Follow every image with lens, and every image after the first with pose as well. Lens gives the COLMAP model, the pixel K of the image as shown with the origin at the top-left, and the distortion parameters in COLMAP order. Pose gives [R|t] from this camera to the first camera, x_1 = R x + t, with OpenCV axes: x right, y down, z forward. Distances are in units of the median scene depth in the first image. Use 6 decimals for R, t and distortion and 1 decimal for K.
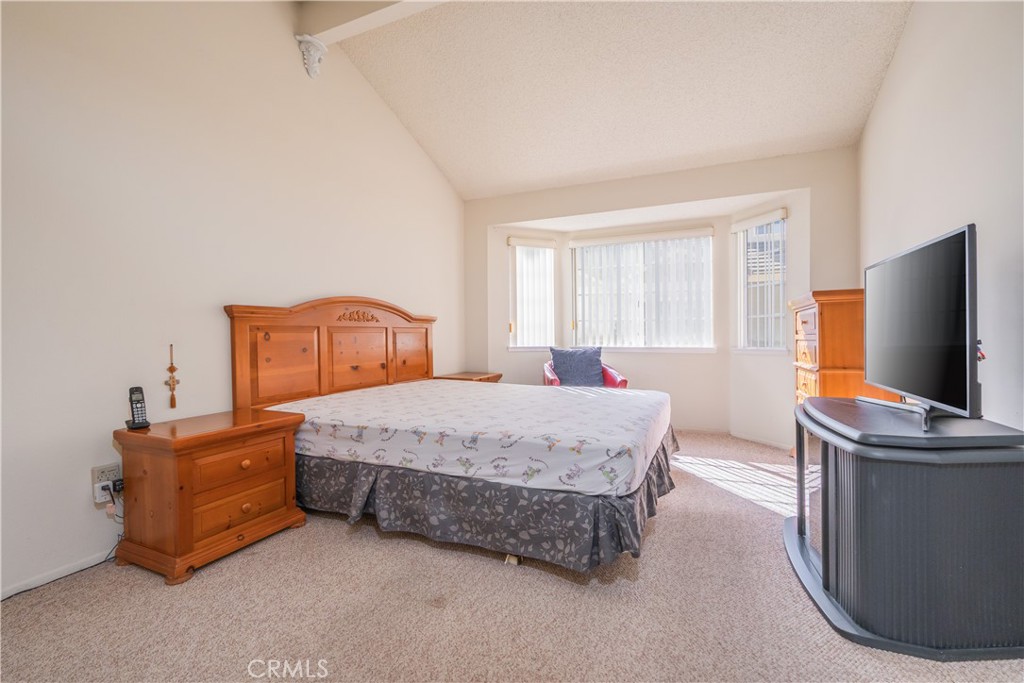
lens RADIAL K [[450.5, 0, 509.9], [0, 450.5, 338.8], [0, 0, 1]] dist [-0.001423, 0.000284]
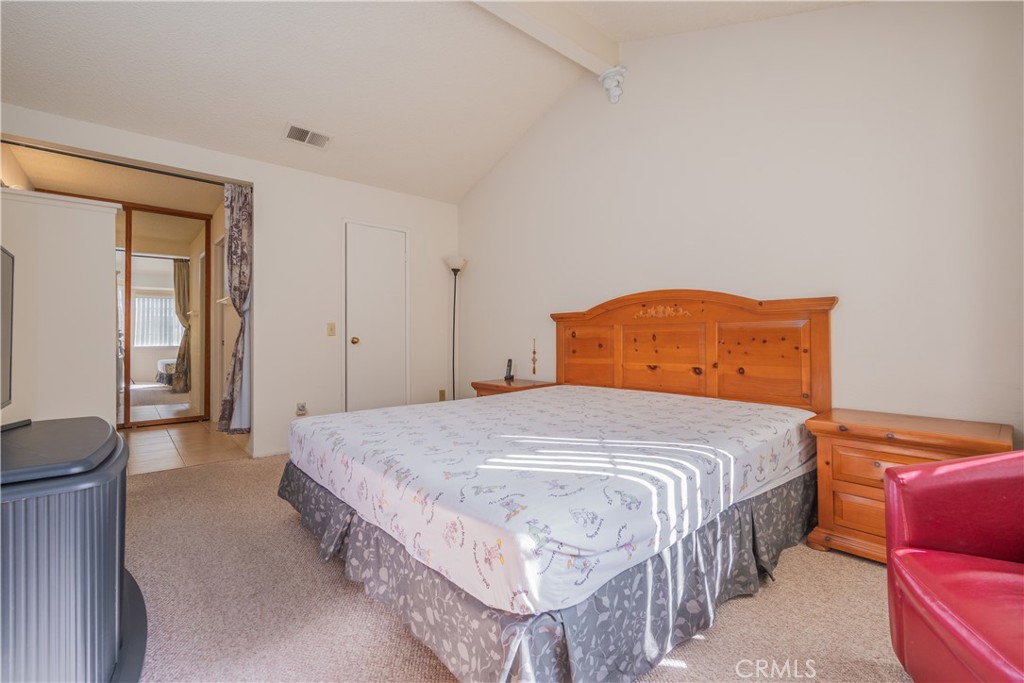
lens RADIAL K [[450.5, 0, 508.6], [0, 450.5, 337.5], [0, 0, 1]] dist [-0.001423, 0.000284]
pose [[-0.426914, 0.009370, -0.904244, 0.844381], [0.001418, 0.999952, 0.009692, -0.009484], [0.904291, 0.002855, -0.426907, 1.528309]]
